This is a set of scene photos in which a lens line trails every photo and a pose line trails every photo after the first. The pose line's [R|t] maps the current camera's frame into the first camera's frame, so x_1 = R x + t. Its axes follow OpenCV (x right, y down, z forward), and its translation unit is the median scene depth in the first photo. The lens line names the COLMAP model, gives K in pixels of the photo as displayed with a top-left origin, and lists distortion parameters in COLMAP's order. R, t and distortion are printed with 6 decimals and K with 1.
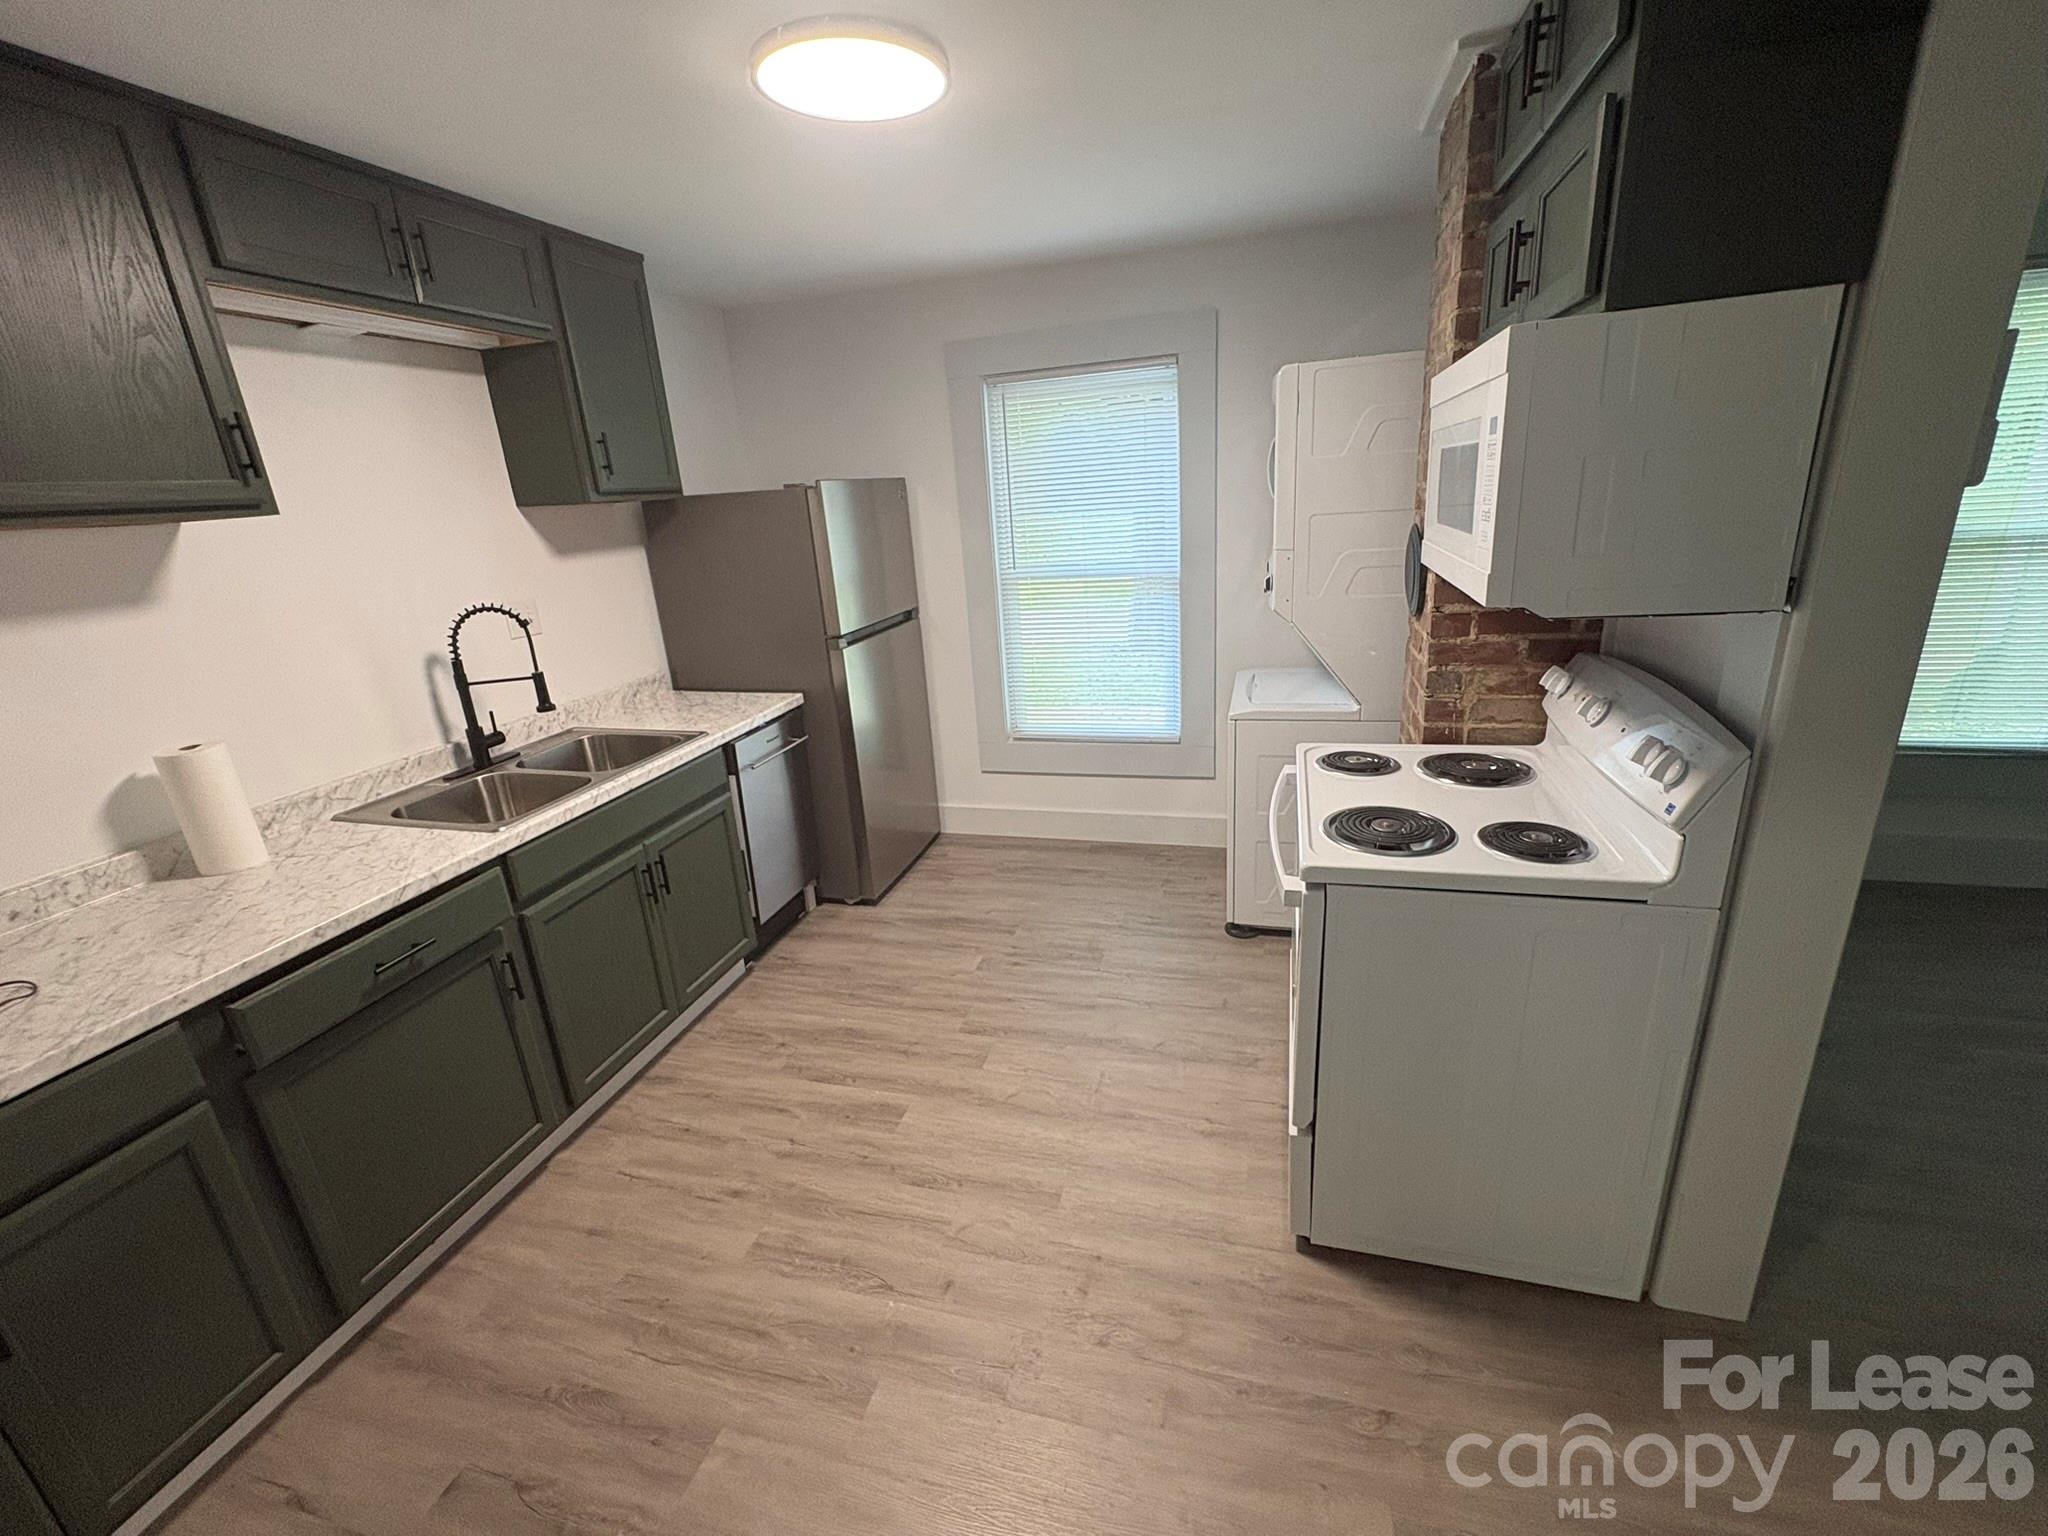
lens RADIAL K [[842.5, 0, 1020.6], [0, 842.5, 765.7], [0, 0, 1]] dist [0.003166, 0.000047]
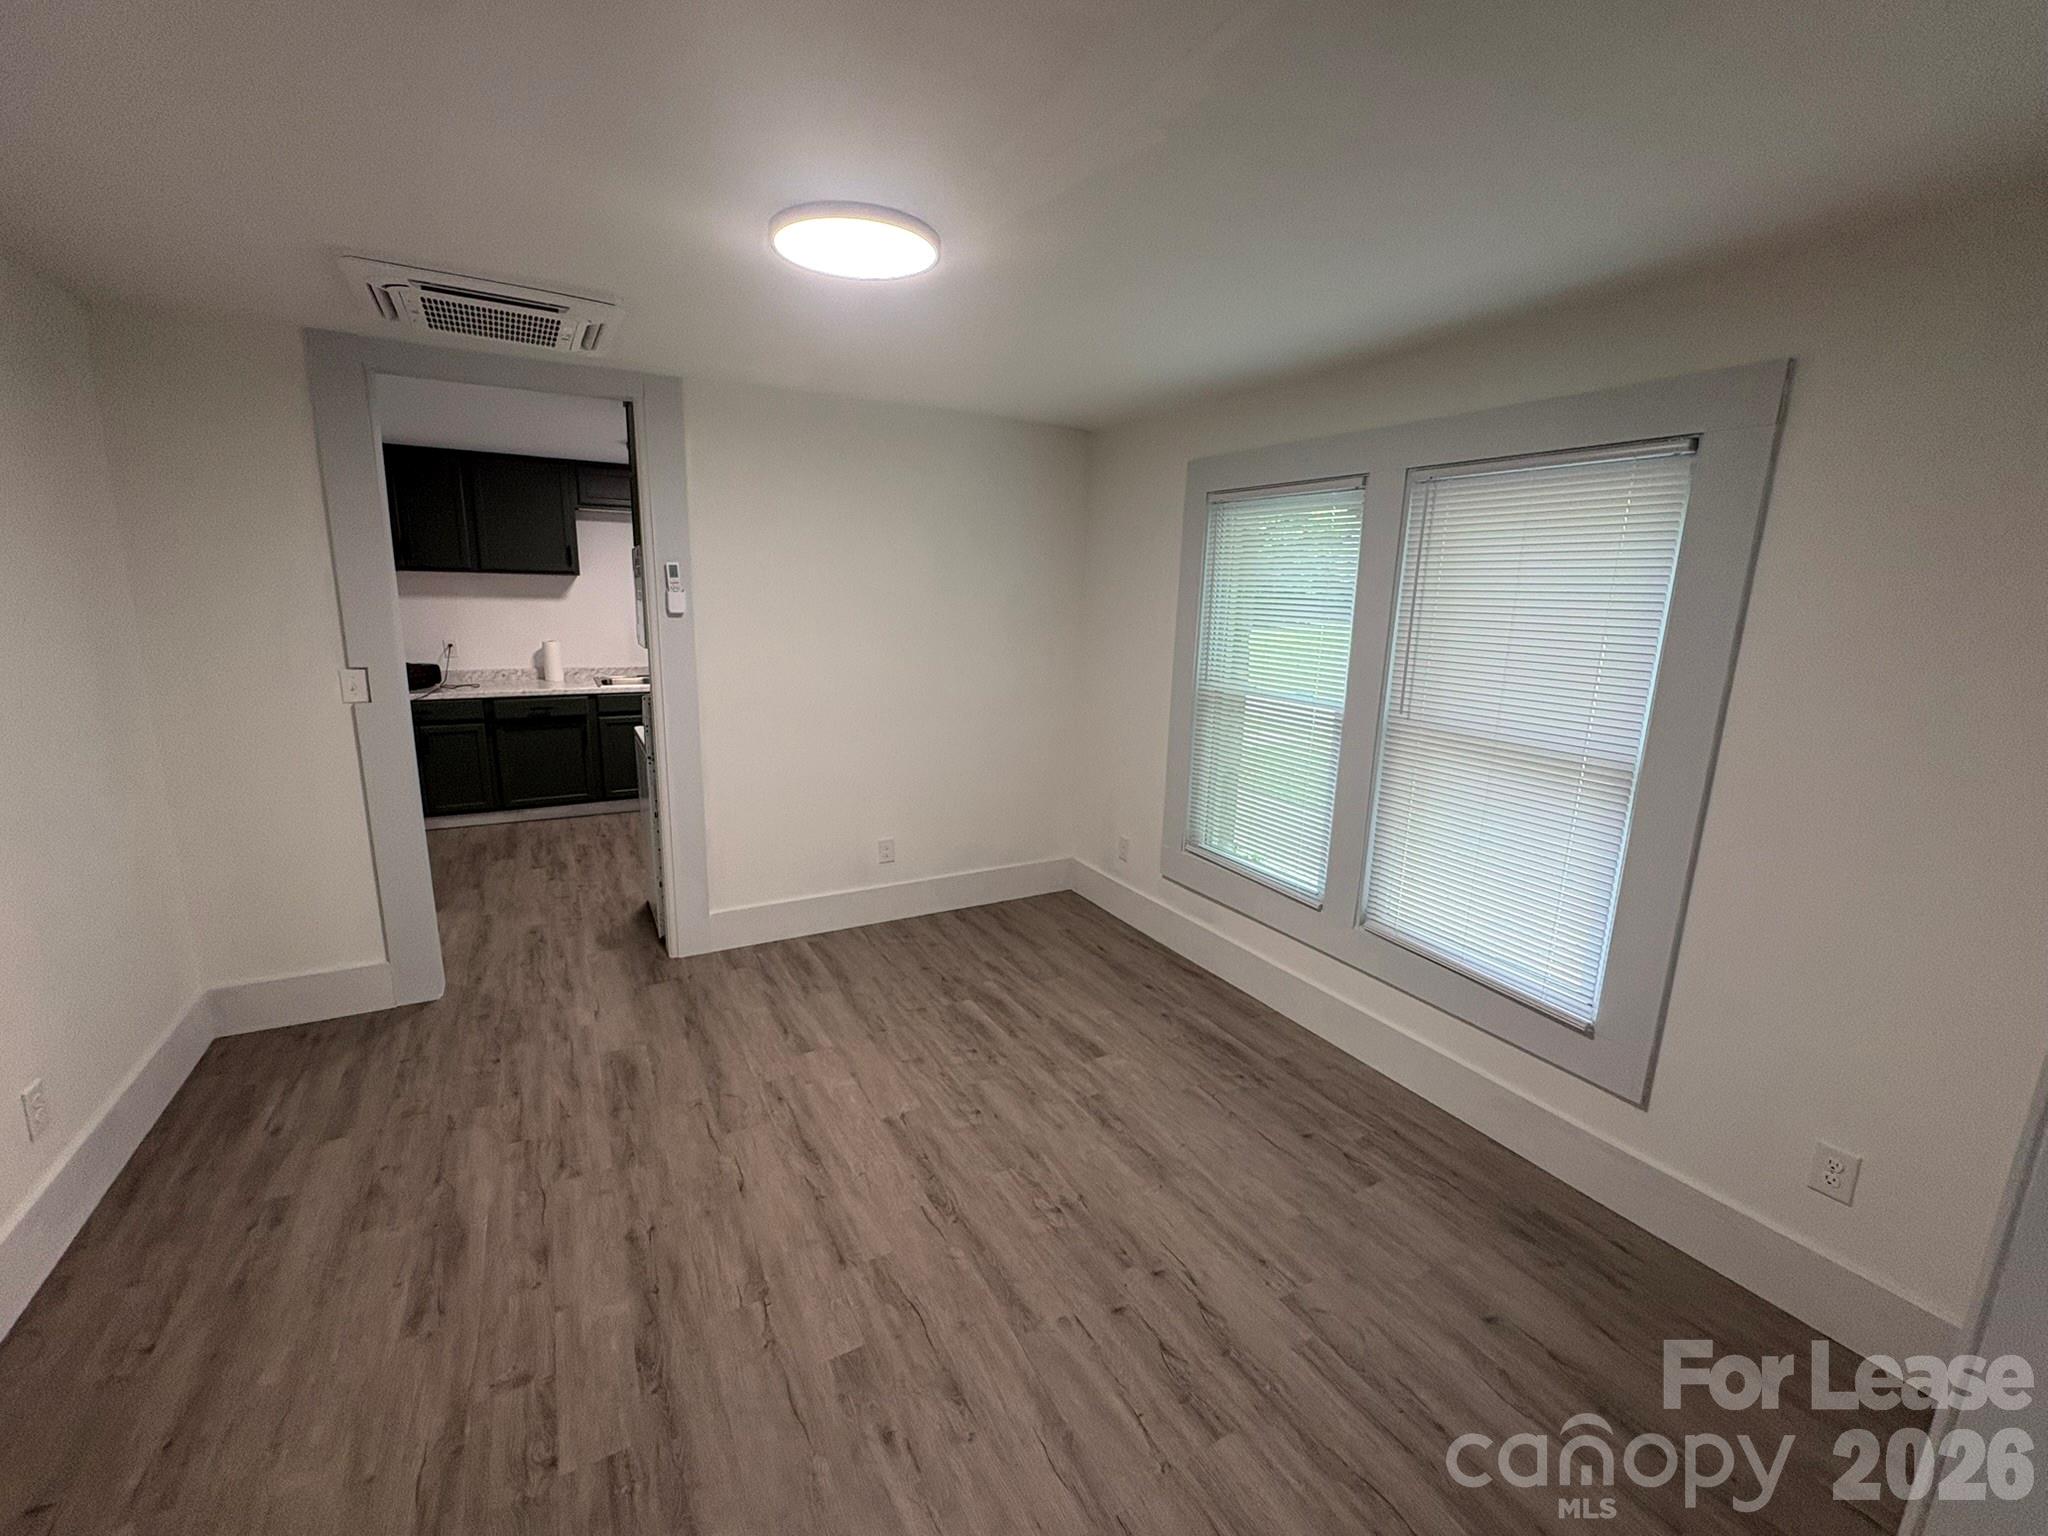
lens RADIAL K [[842.5, 0, 1020.6], [0, 842.5, 765.7], [0, 0, 1]] dist [0.003166, 0.000047]
pose [[0.706099, 0.228214, -0.670330, 2.640187], [-0.282093, 0.958939, 0.029325, -0.174791], [0.649497, 0.168389, 0.741484, -0.175056]]
